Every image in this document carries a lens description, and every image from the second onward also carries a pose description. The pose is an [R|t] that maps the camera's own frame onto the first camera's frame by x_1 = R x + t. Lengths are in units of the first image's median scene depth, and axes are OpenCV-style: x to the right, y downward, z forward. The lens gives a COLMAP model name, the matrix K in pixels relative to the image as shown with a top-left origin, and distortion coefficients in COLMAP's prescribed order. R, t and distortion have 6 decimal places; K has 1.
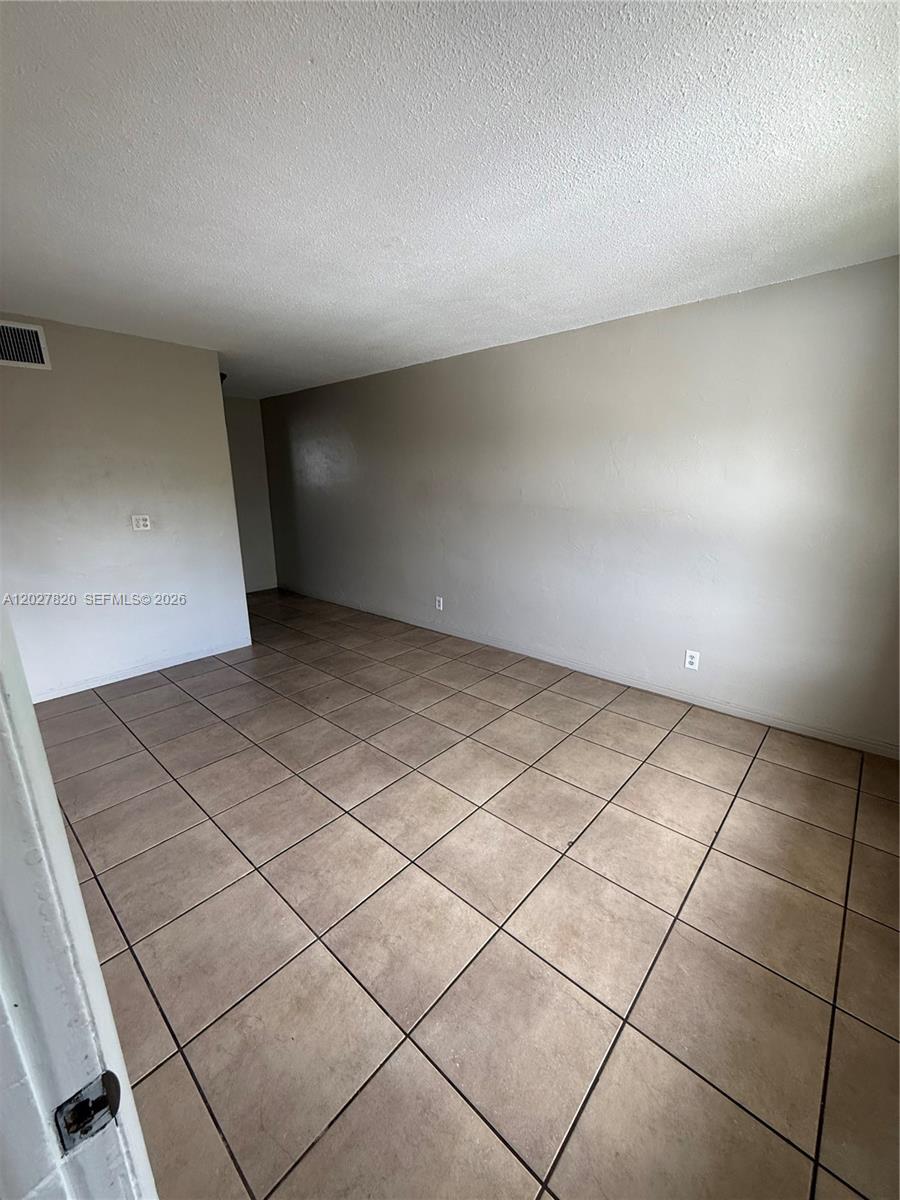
lens RADIAL K [[476.7, 0, 449.1], [0, 476.7, 601.3], [0, 0, 1]] dist [0.000933, -0.000119]
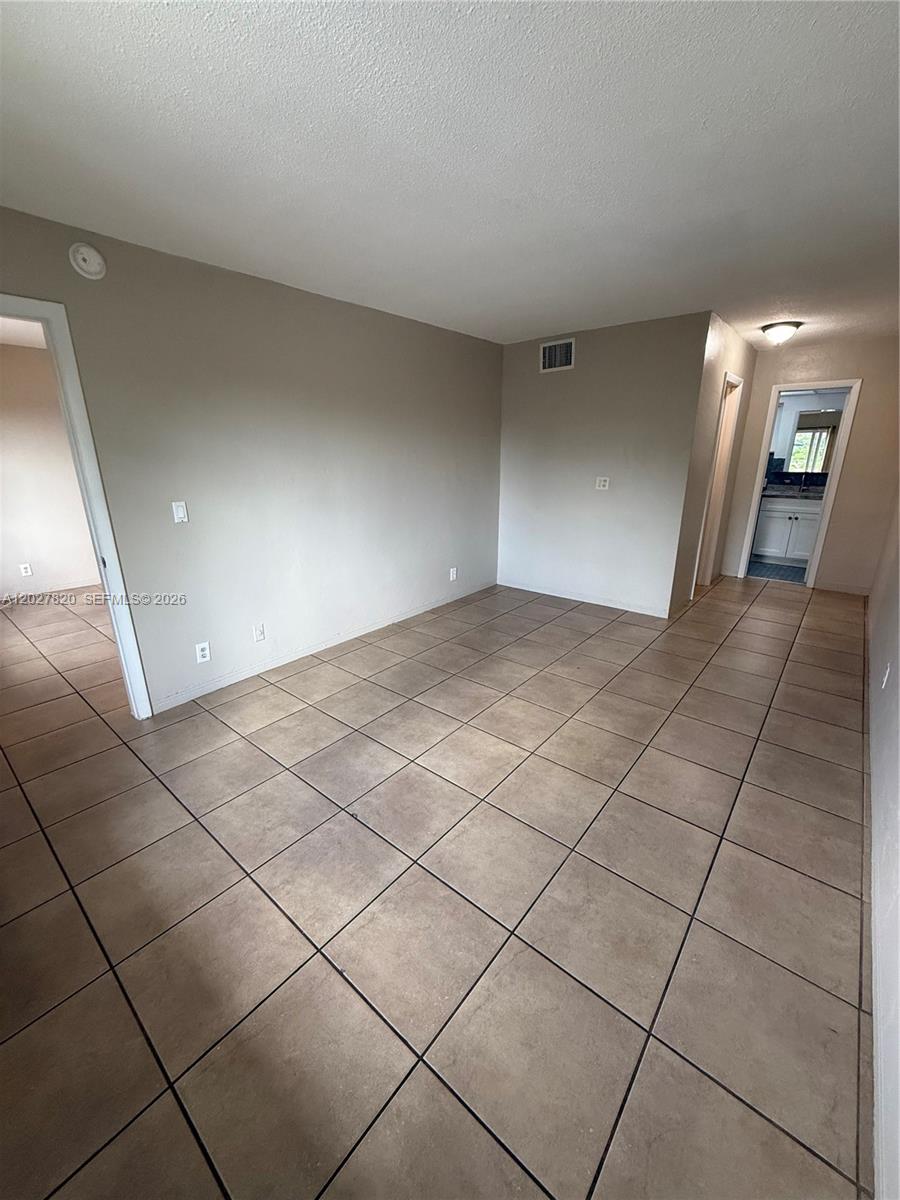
lens RADIAL K [[476.7, 0, 449.1], [0, 476.7, 601.3], [0, 0, 1]] dist [0.000933, -0.000119]
pose [[0.038860, 0.314885, -0.948334, 0.930236], [-0.249976, 0.921938, 0.295877, -0.228450], [0.967472, 0.225563, 0.114541, 0.835664]]
